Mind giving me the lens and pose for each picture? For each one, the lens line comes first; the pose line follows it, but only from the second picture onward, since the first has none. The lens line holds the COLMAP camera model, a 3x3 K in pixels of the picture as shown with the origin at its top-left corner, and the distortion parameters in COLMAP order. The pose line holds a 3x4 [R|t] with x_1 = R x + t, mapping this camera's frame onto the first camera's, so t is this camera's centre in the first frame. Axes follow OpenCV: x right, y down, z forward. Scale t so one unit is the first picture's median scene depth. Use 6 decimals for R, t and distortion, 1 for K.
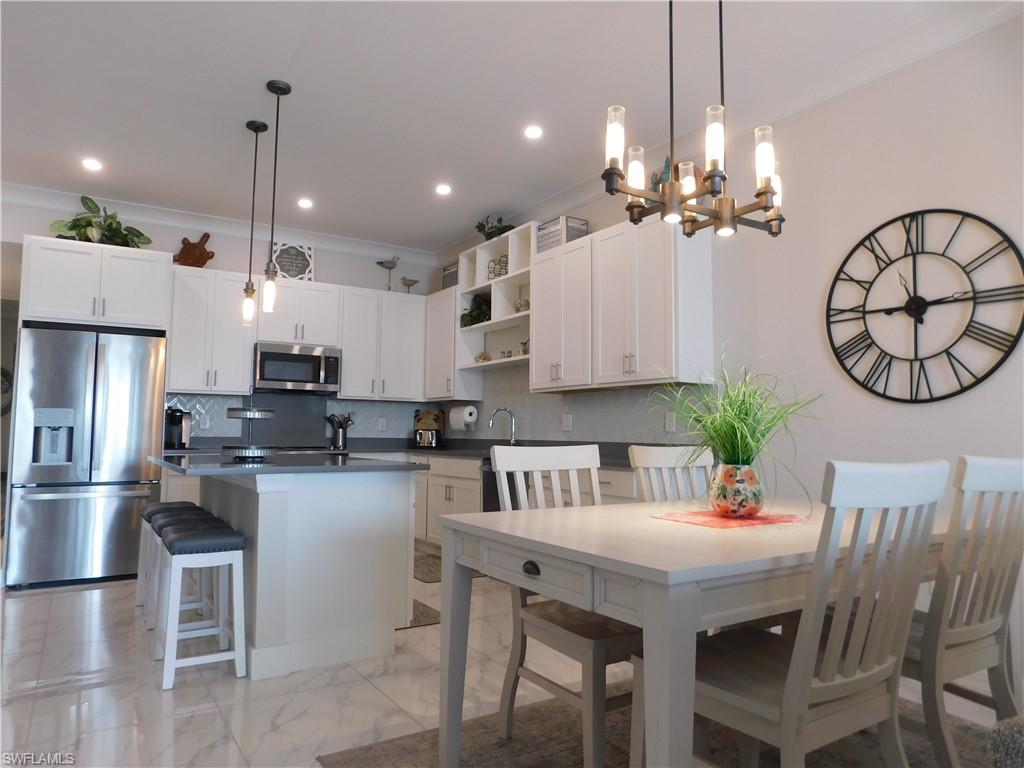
lens RADIAL K [[681.5, 0, 512.0], [0, 681.5, 384.0], [0, 0, 1]] dist [-0.076290, 0.069588]
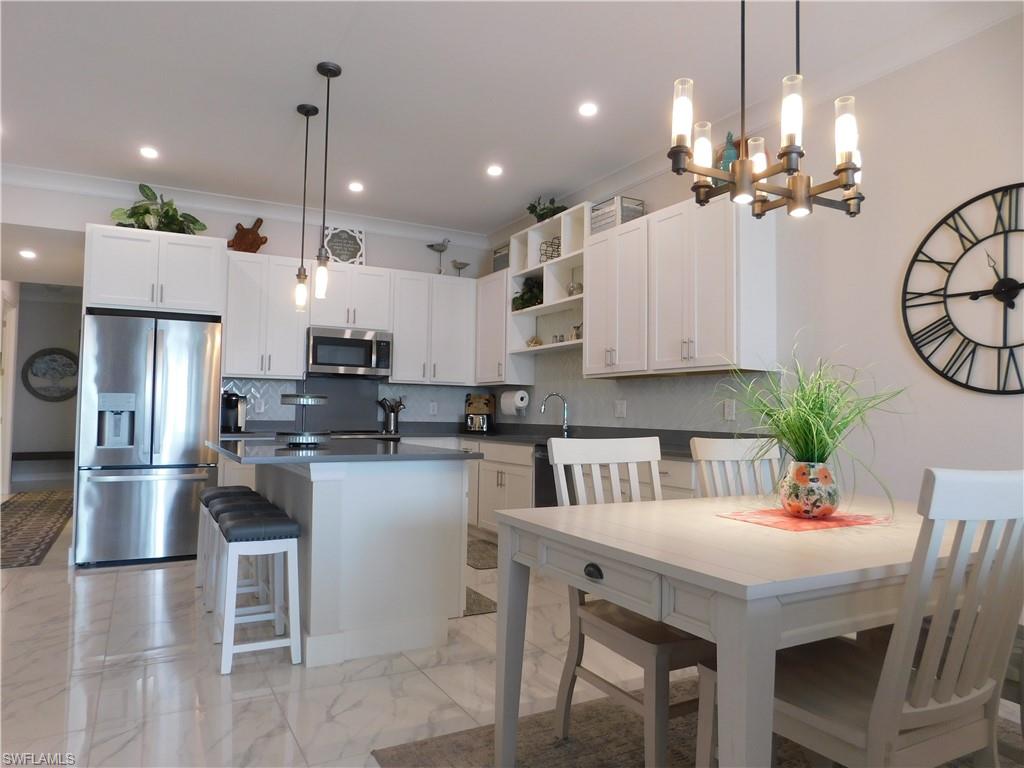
lens RADIAL K [[679.2, 0, 512.0], [0, 679.2, 386.5], [0, 0, 1]] dist [-0.072756, 0.067310]
pose [[0.997501, 0.003378, -0.070574, -0.007629], [-0.001110, 0.999483, 0.032143, -0.007320], [0.070646, -0.031985, 0.996989, 0.020718]]
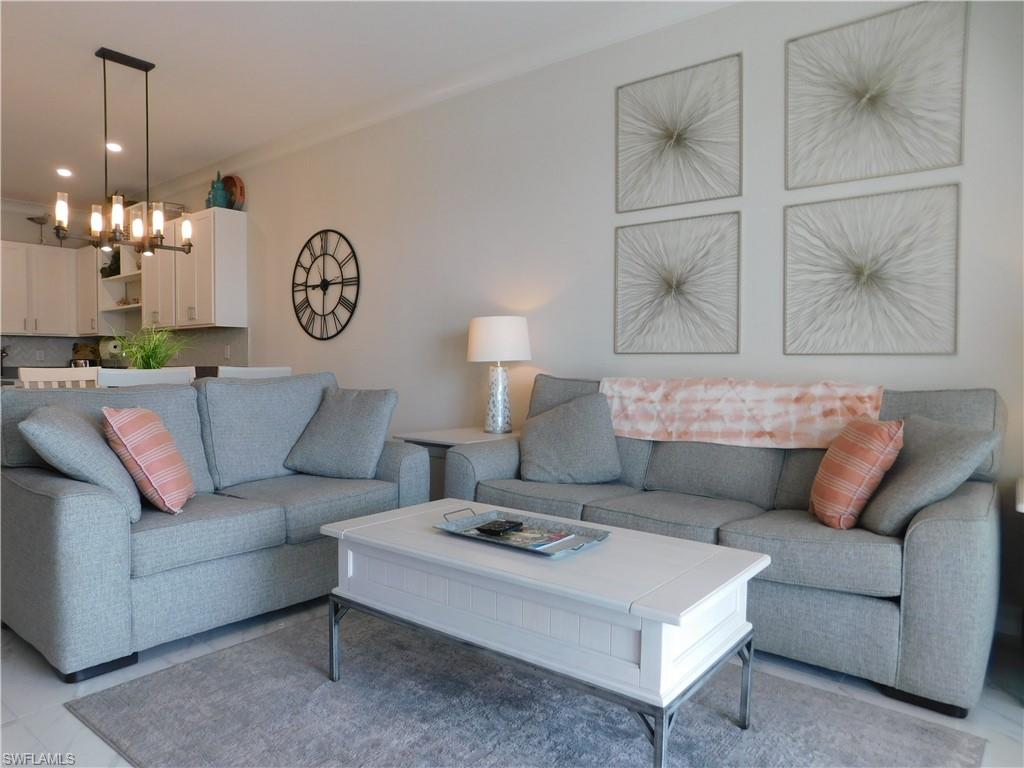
lens RADIAL K [[688.1, 0, 498.9], [0, 688.1, 378.5], [0, 0, 1]] dist [-0.062597, 0.064316]
pose [[0.954921, -0.017184, 0.296362, 0.342581], [-0.010373, 0.995782, 0.091161, -0.027312], [-0.296679, -0.090126, 0.950715, -0.584247]]
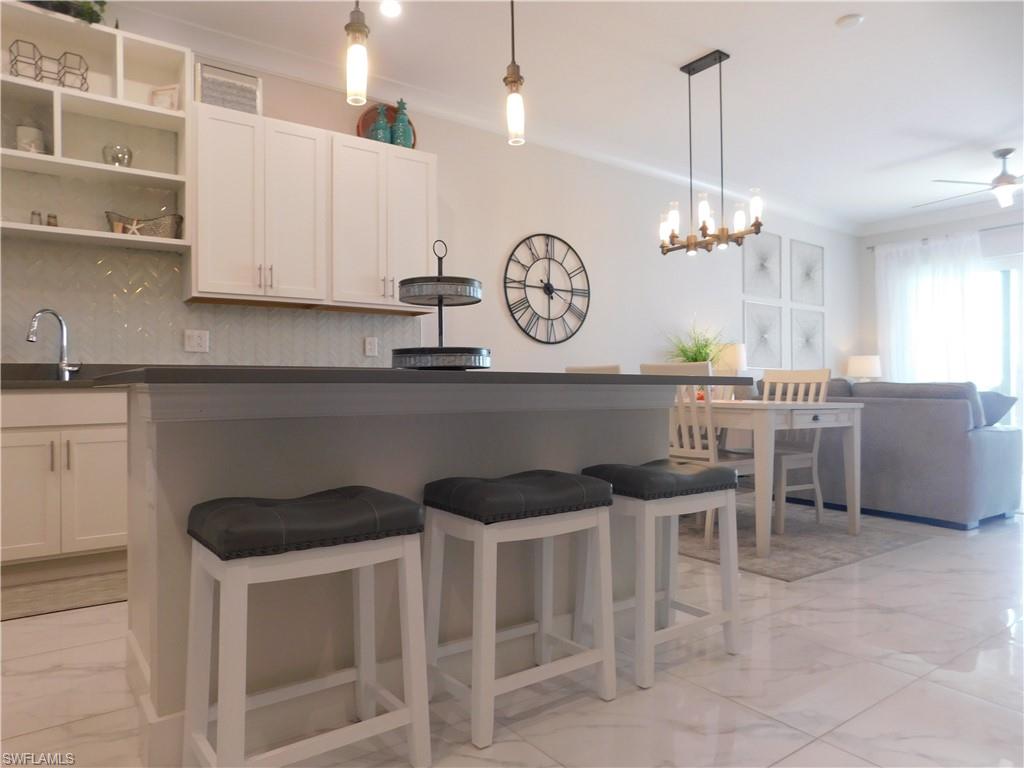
lens RADIAL K [[663.7, 0, 514.6], [0, 663.7, 380.6], [0, 0, 1]] dist [-0.089165, 0.062711]
pose [[-0.073562, -0.010537, 0.997235, -0.757712], [-0.071601, 0.997419, 0.005257, 0.081392], [-0.994717, -0.071016, -0.074127, 0.814141]]
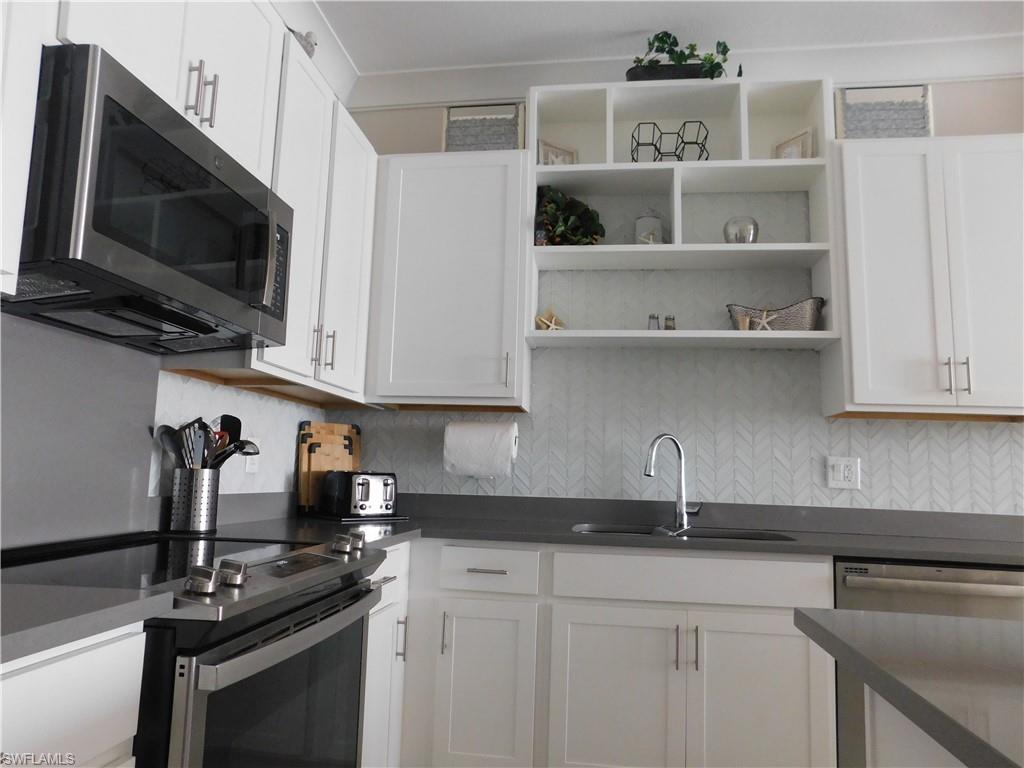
lens RADIAL K [[662.3, 0, 512.0], [0, 662.3, 403.2], [0, 0, 1]] dist [-0.101640, 0.058114]
pose [[0.656683, 0.082743, 0.749614, -0.543014], [-0.083299, 0.995839, -0.036949, 0.050819], [-0.749553, -0.038179, 0.660843, 0.991578]]
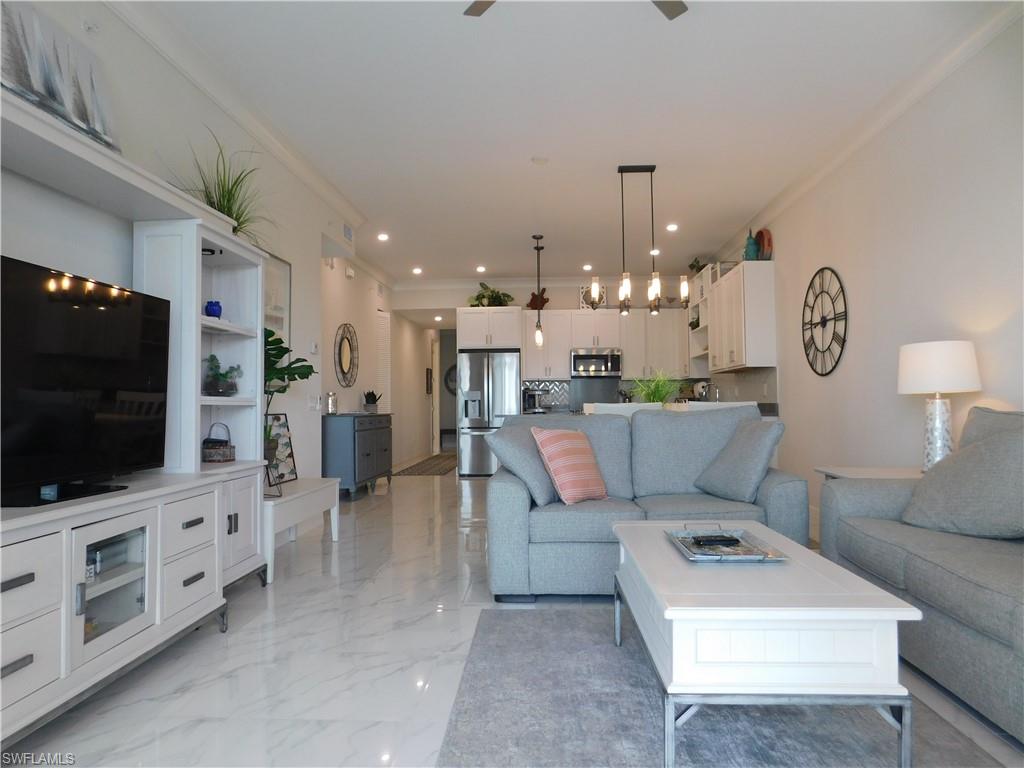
lens RADIAL K [[681.5, 0, 512.0], [0, 681.5, 384.0], [0, 0, 1]] dist [-0.076290, 0.069588]
pose [[0.809767, -0.032859, -0.585831, 0.663717], [0.054498, 0.998327, 0.019335, -0.020383], [0.584216, -0.047584, 0.810202, -0.647243]]
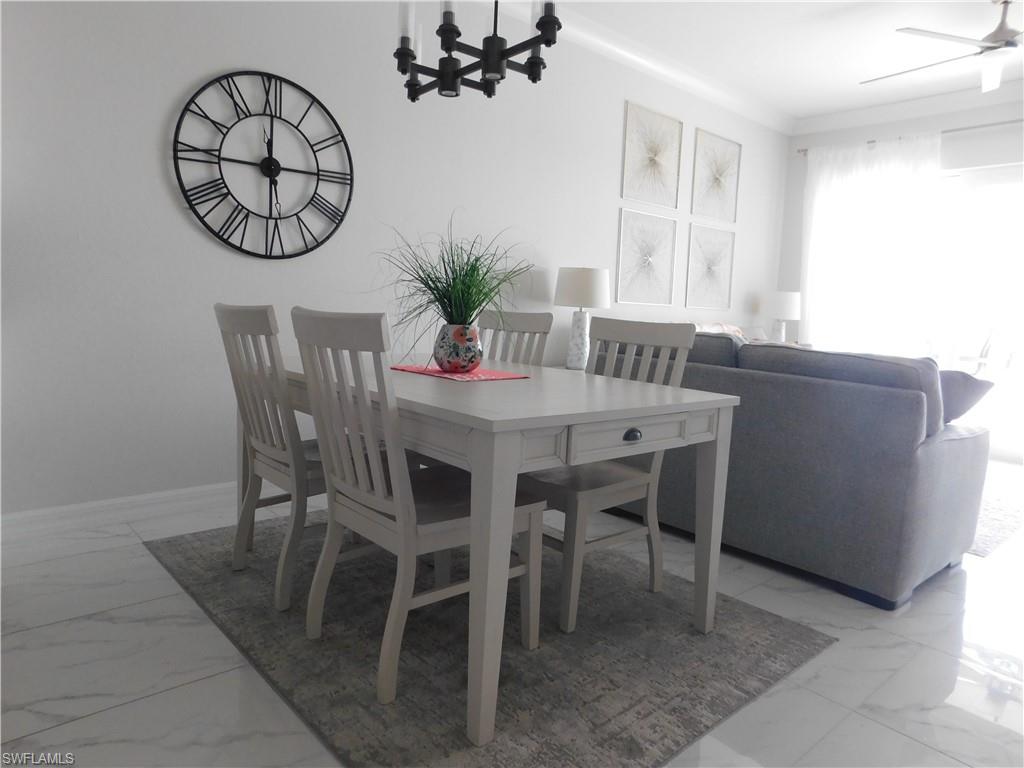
lens RADIAL K [[671.4, 0, 512.0], [0, 671.4, 384.0], [0, 0, 1]] dist [-0.078134, 0.060737]
pose [[-0.163328, -0.144936, 0.975867, -0.362202], [-0.110460, 0.985617, 0.127897, 0.031585], [-0.980368, -0.086905, -0.176989, 0.528742]]
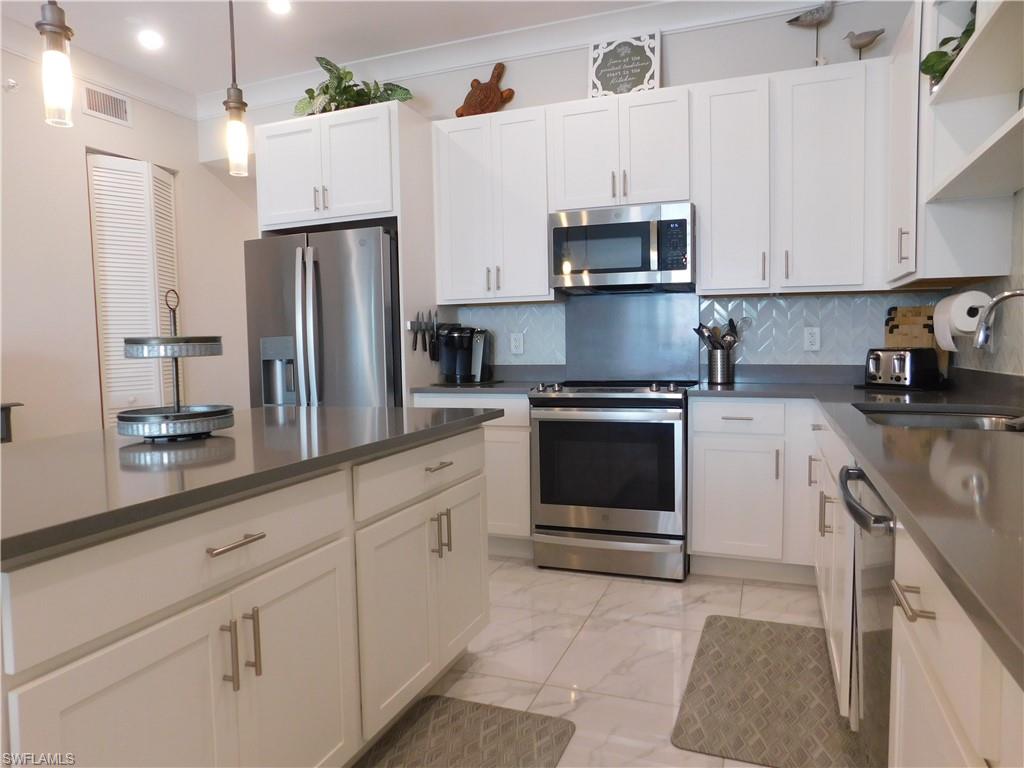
lens RADIAL K [[681.5, 0, 512.0], [0, 681.5, 384.0], [0, 0, 1]] dist [-0.076290, 0.069588]
pose [[0.595304, 0.033432, -0.802804, 0.133967], [0.081333, 0.991495, 0.101600, 0.033938], [0.799373, -0.125777, 0.587522, 0.755534]]
